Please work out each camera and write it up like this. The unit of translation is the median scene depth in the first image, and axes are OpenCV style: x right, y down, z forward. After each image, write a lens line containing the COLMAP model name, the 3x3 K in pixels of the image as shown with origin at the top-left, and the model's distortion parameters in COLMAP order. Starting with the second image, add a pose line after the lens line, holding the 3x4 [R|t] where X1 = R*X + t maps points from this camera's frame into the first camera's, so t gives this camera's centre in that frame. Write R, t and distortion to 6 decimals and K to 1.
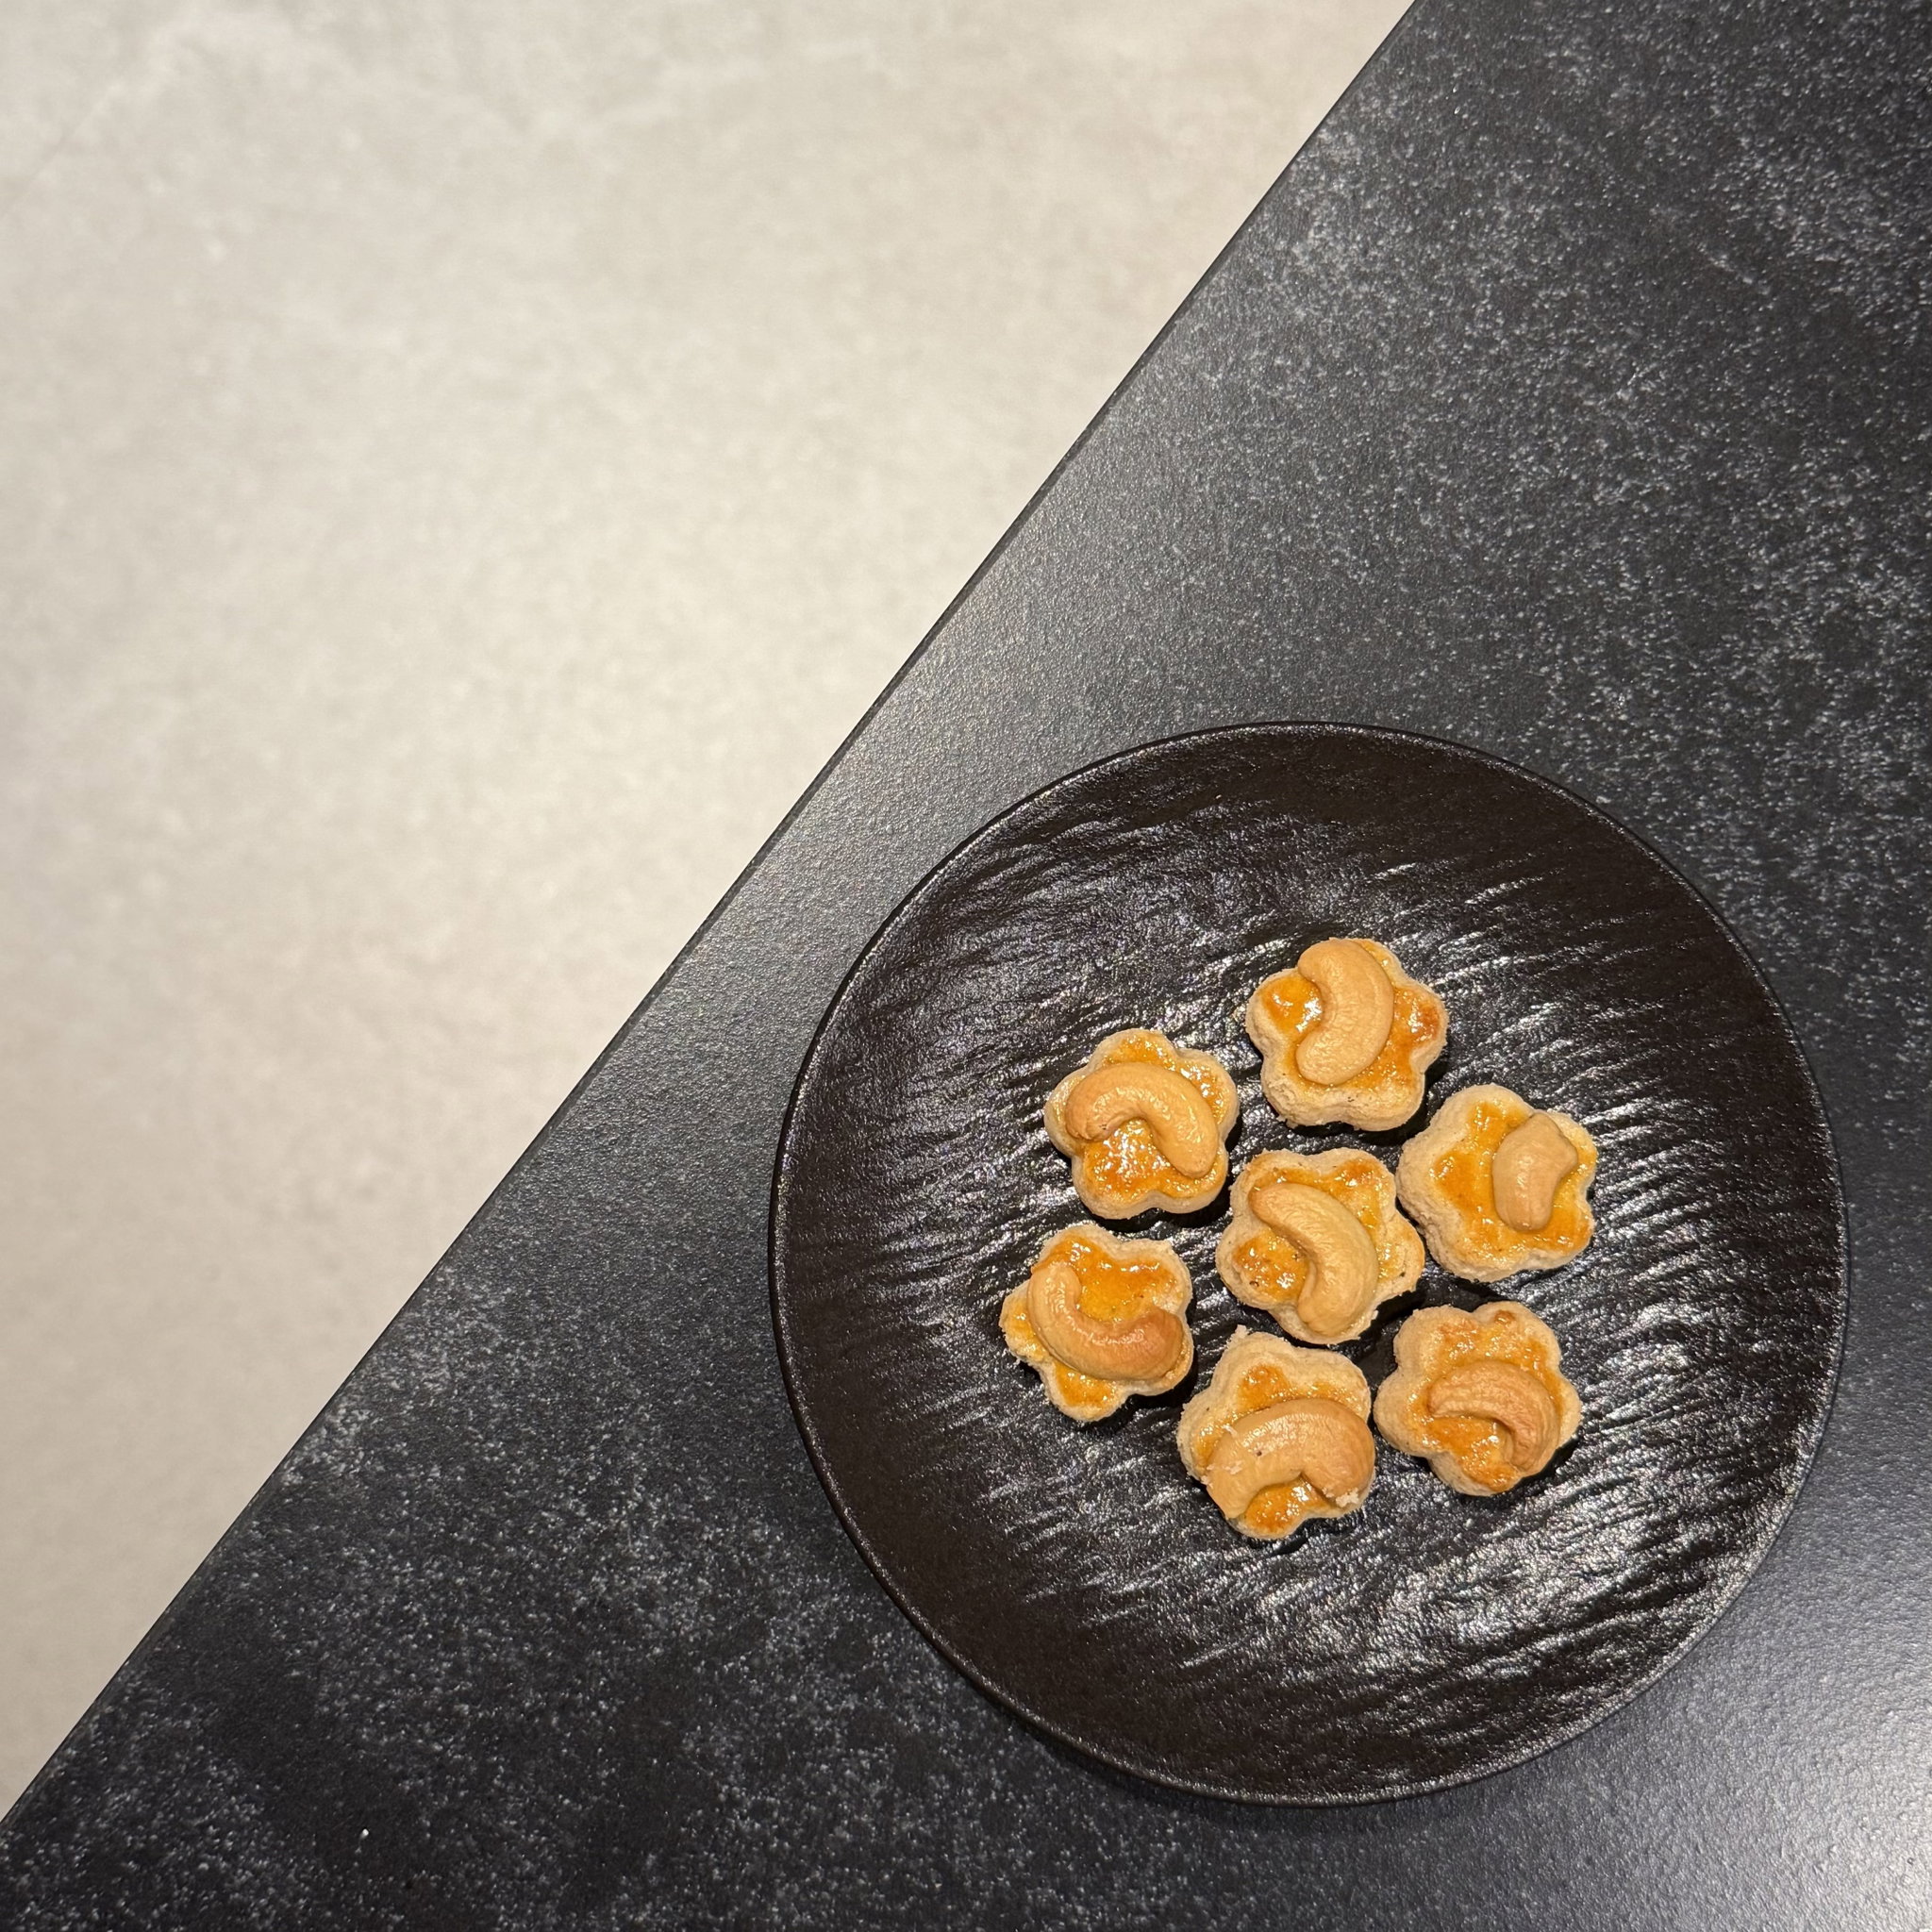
lens RADIAL K [[2658.3, 0, 963.2], [0, 2658.3, 962.2], [0, 0, 1]] dist [0.210146, -0.628698]
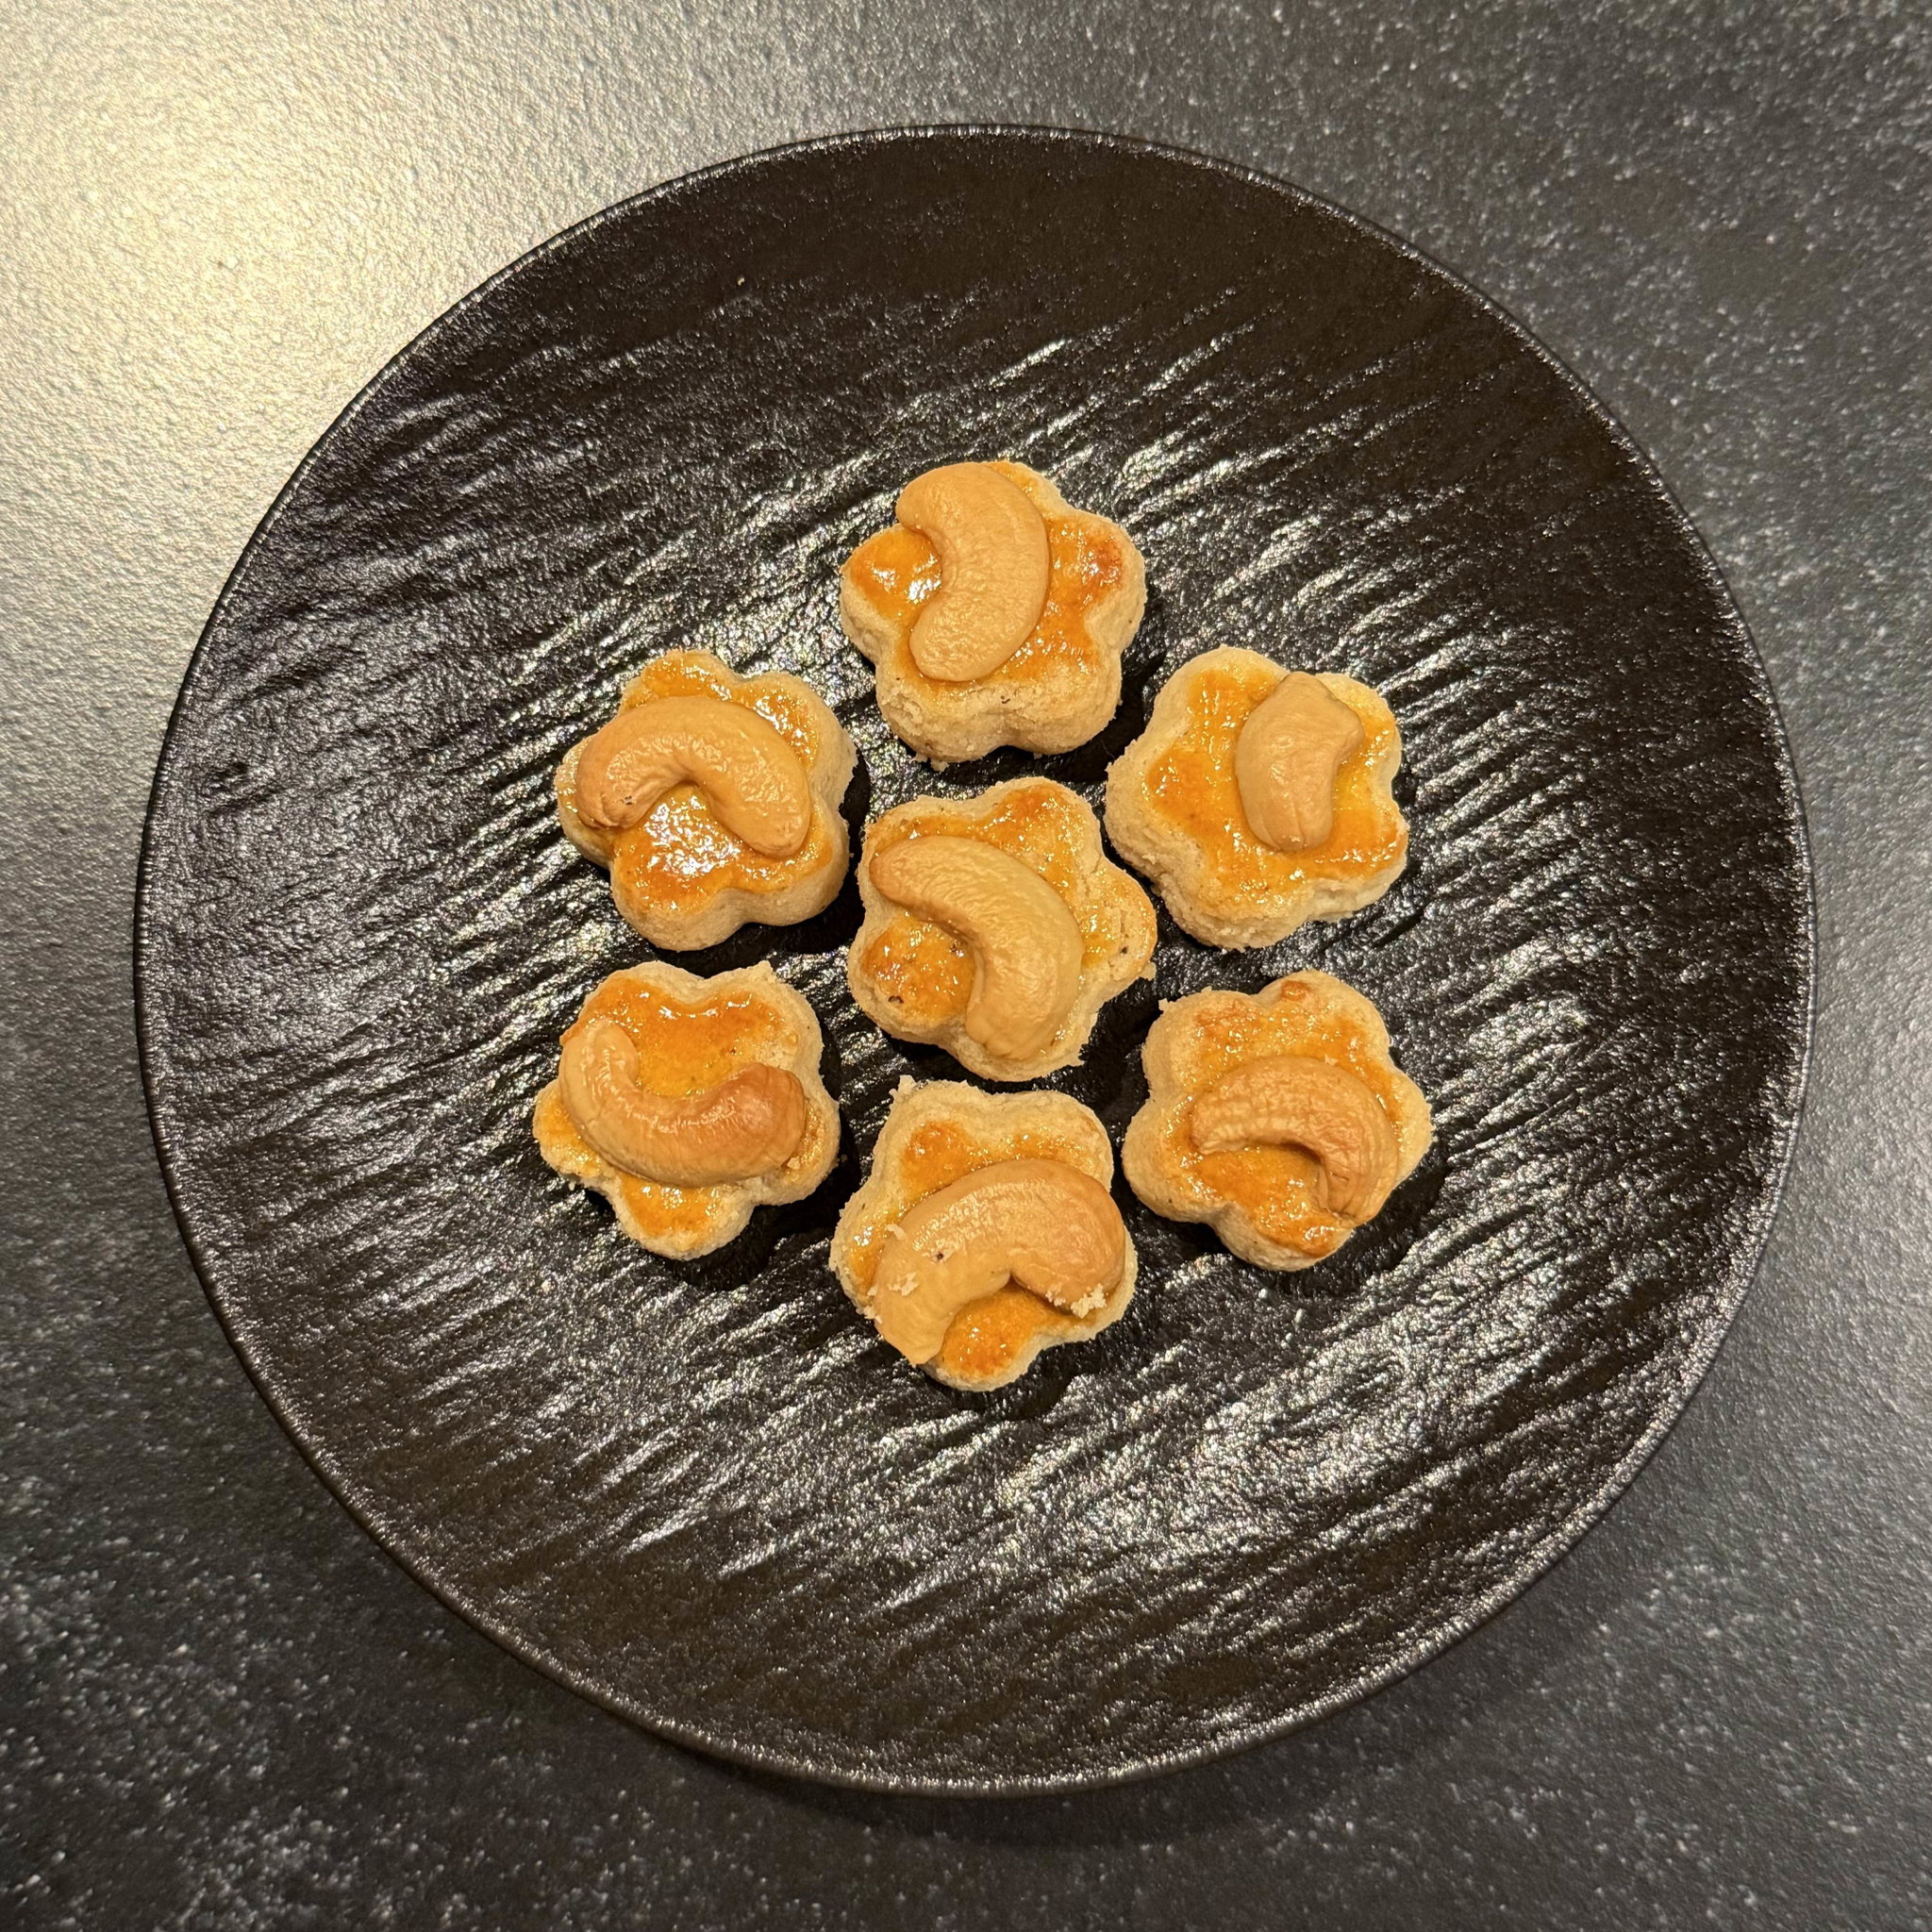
lens RADIAL K [[2658.3, 0, 963.2], [0, 2658.3, 962.2], [0, 0, 1]] dist [0.210146, -0.628698]
pose [[0.986280, -0.164403, -0.014936, 0.137323], [0.164405, 0.986392, -0.001098, 0.115772], [0.014913, -0.001372, 0.999888, 0.362556]]
